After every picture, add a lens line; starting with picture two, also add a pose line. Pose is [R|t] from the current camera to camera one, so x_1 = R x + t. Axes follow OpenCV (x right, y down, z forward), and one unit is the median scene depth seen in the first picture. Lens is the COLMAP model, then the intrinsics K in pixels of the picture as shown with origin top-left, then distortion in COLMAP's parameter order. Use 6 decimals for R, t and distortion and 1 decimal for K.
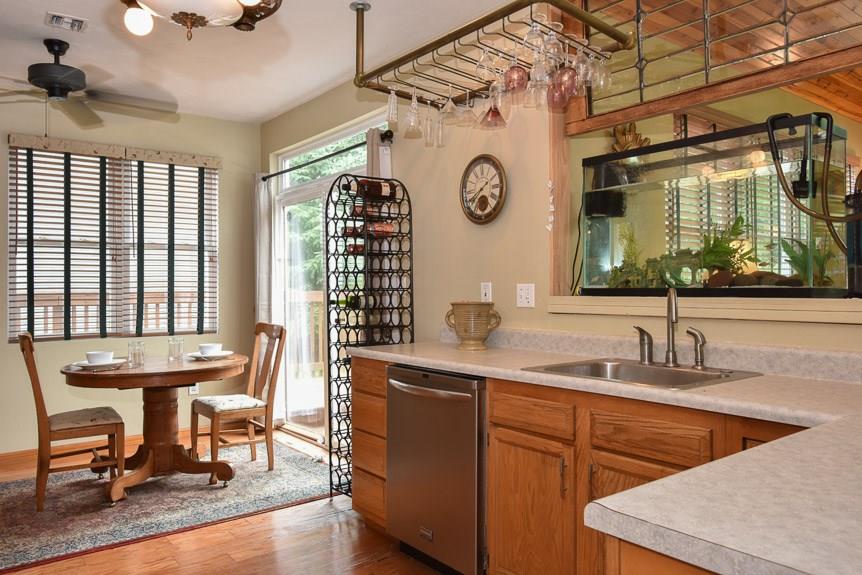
lens RADIAL K [[641.7, 0, 431.0], [0, 641.7, 287.5], [0, 0, 1]] dist [-0.003235, -0.000678]
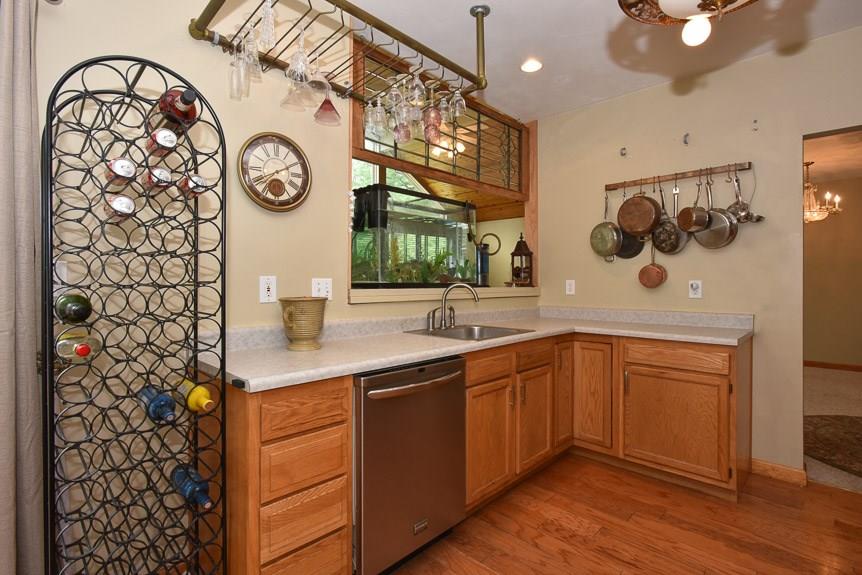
lens RADIAL K [[401.1, 0, 476.4], [0, 401.1, 286.0], [0, 0, 1]] dist [-0.026522, -0.000023]
pose [[-0.176564, -0.002053, 0.984287, -0.522353], [0.000095, 0.999998, 0.002103, 0.004881], [-0.984289, 0.000465, -0.176563, 0.833519]]
